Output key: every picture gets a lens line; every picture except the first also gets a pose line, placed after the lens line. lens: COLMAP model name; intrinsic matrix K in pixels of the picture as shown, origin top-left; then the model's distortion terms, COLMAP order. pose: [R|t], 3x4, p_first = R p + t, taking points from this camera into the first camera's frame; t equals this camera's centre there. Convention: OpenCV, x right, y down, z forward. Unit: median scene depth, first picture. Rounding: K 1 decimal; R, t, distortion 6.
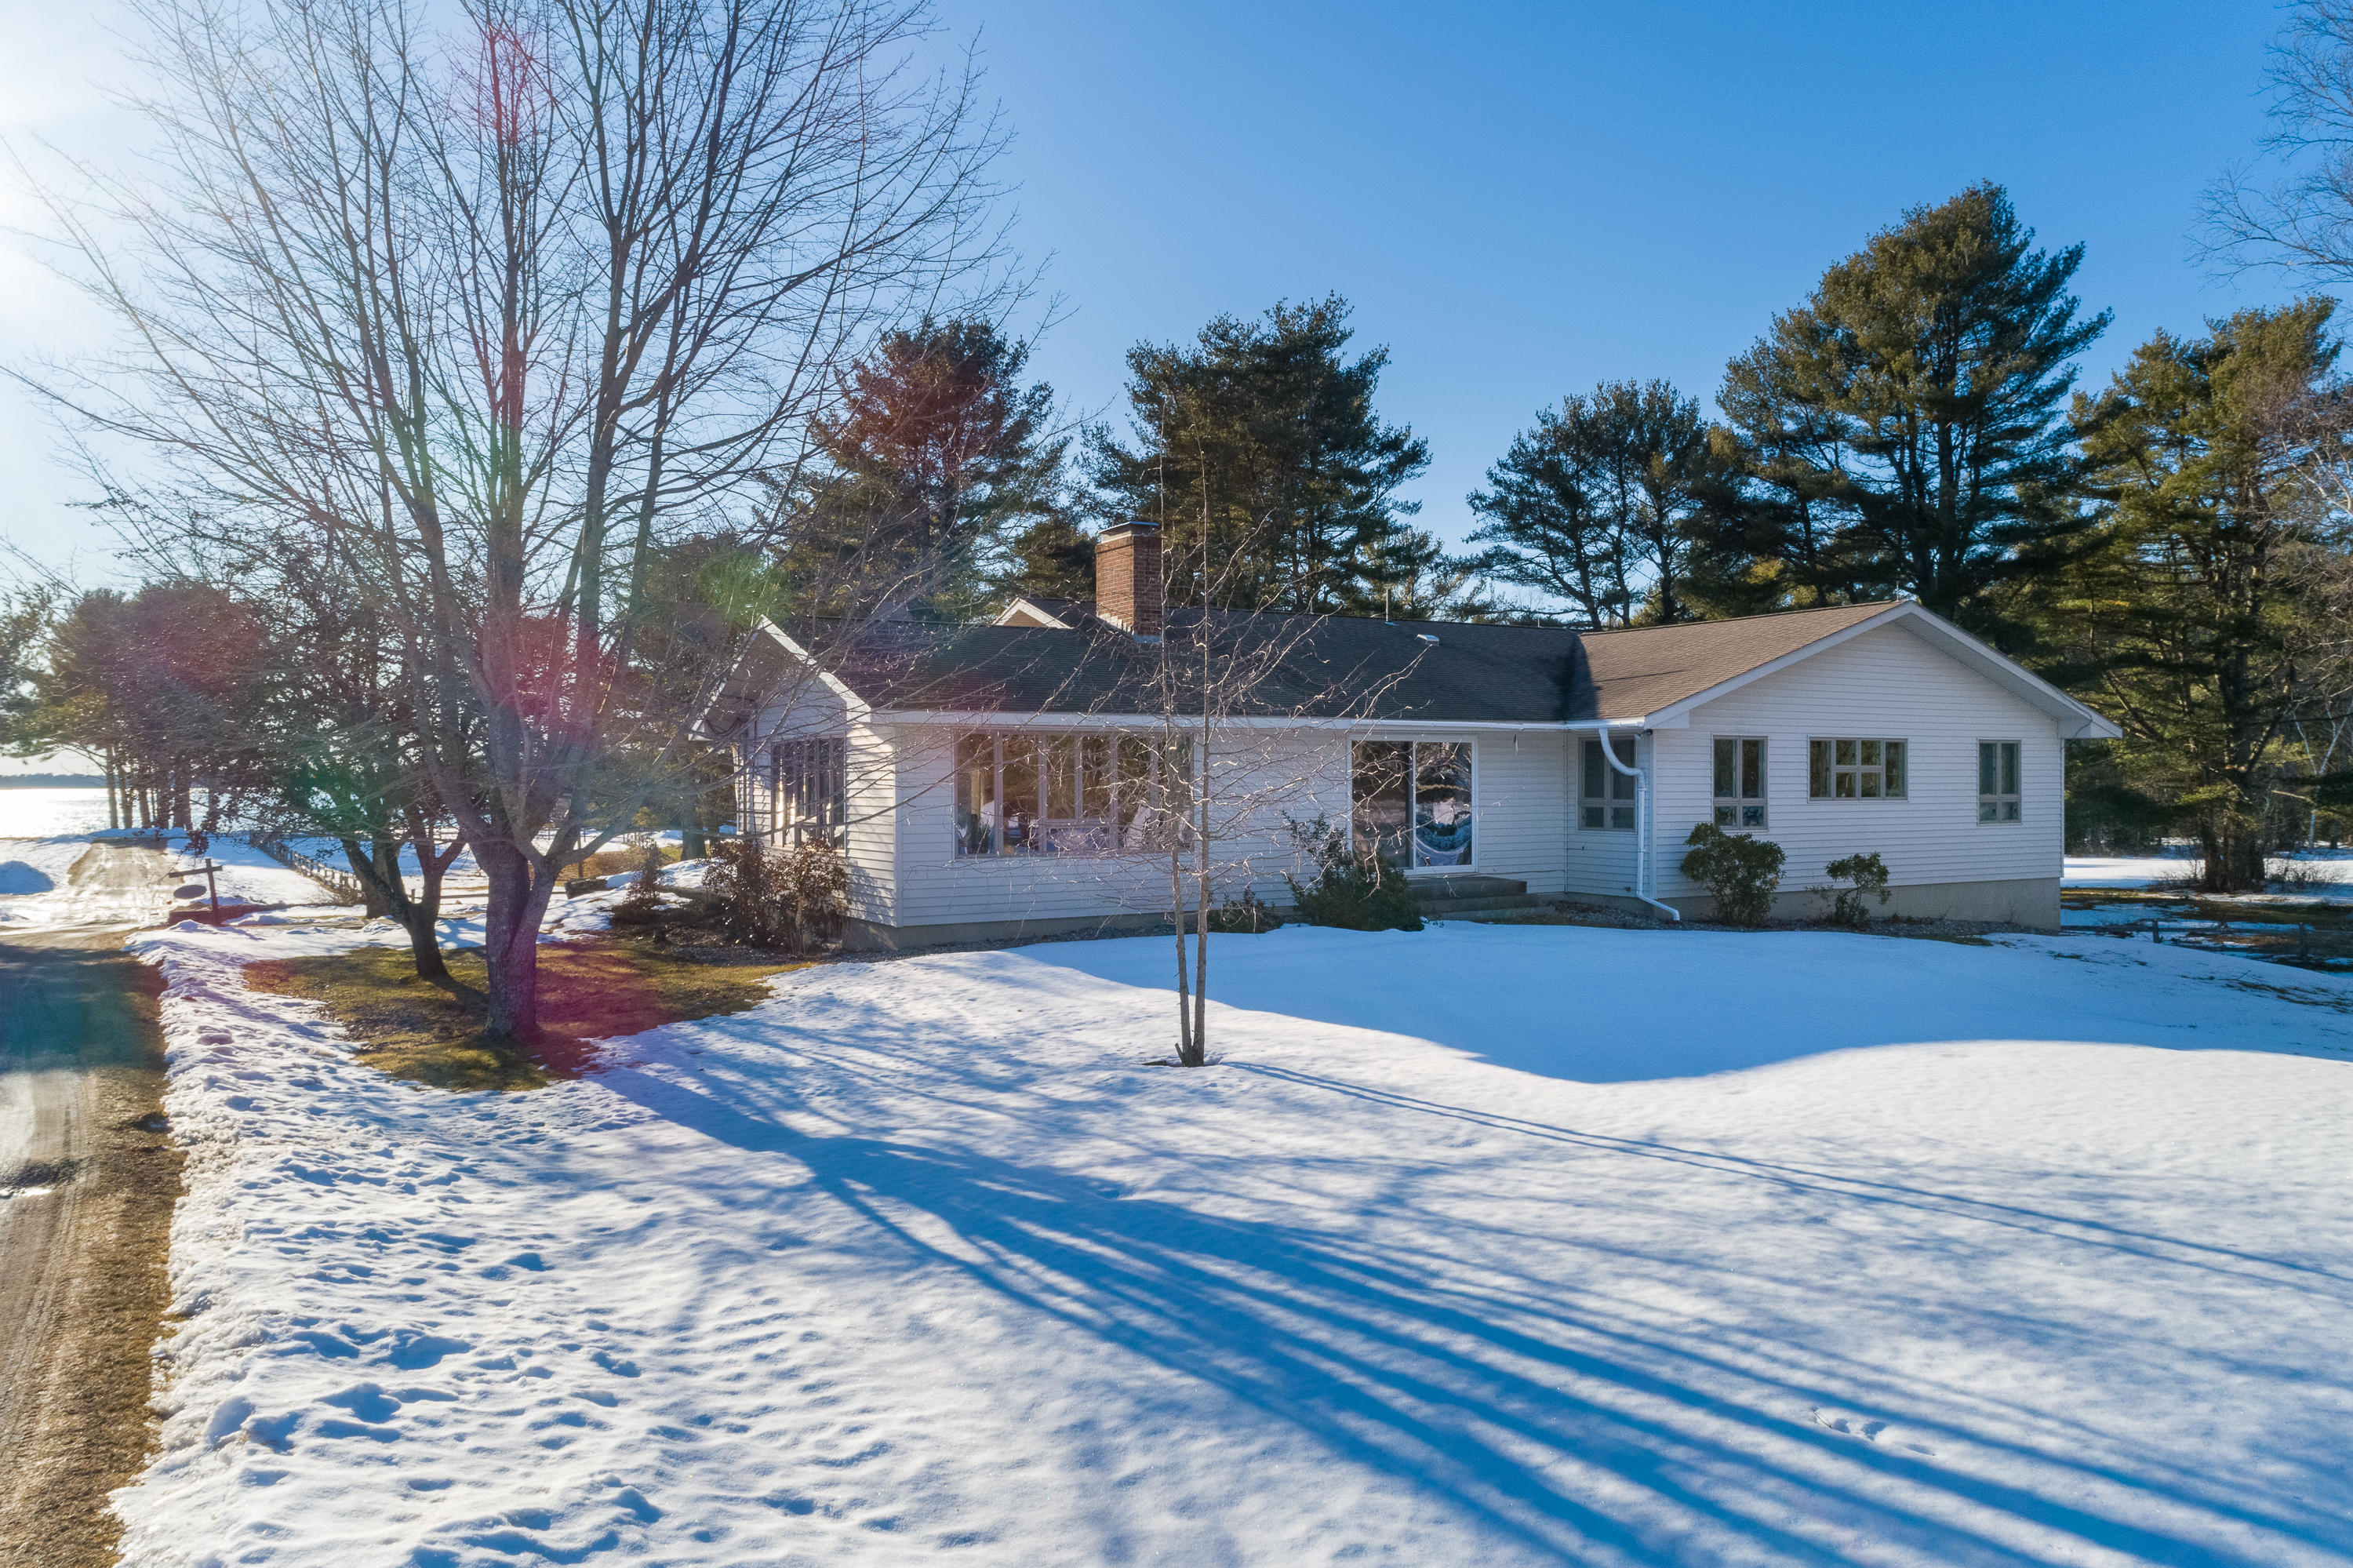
lens RADIAL K [[1581.3, 0, 1176.5], [0, 1581.3, 784.0], [0, 0, 1]] dist [0.025939, 0.008014]
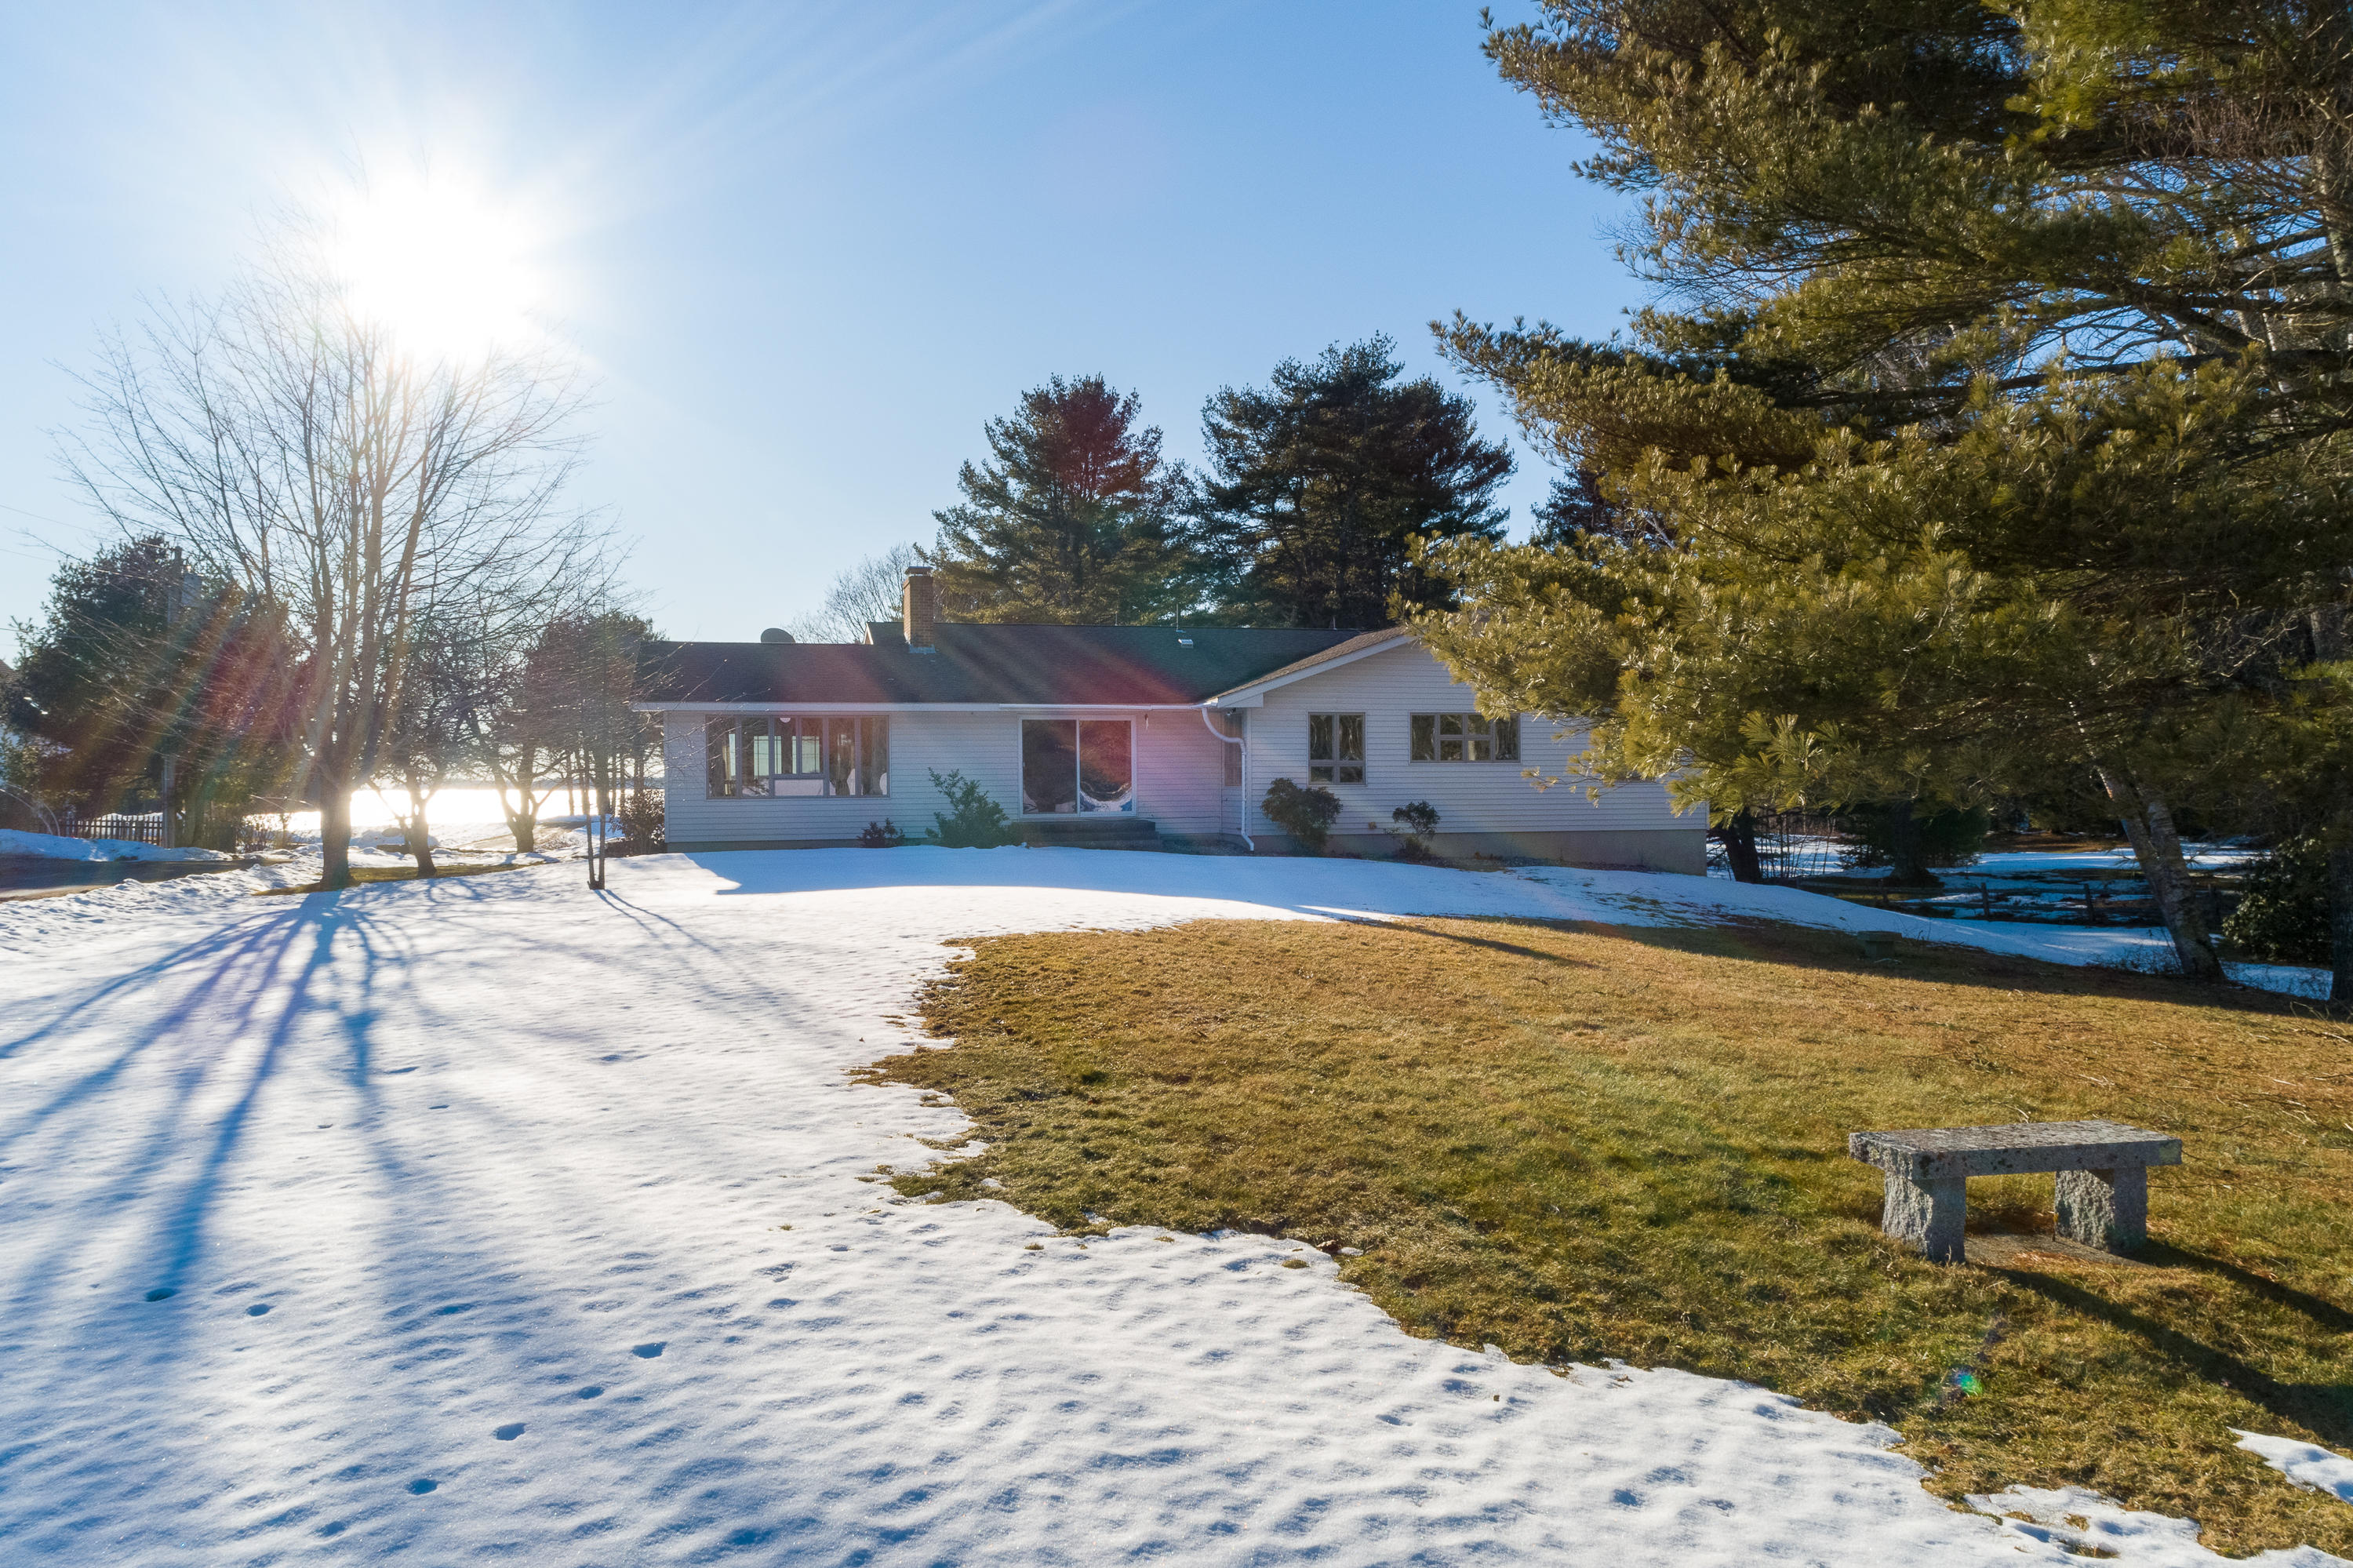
lens RADIAL K [[1581.3, 0, 1176.5], [0, 1581.3, 784.0], [0, 0, 1]] dist [0.025939, 0.008014]
pose [[0.963021, -0.002376, -0.269416, 0.264483], [0.002686, 0.999996, 0.000782, 0.012321], [0.269413, -0.001477, 0.963024, -0.134881]]
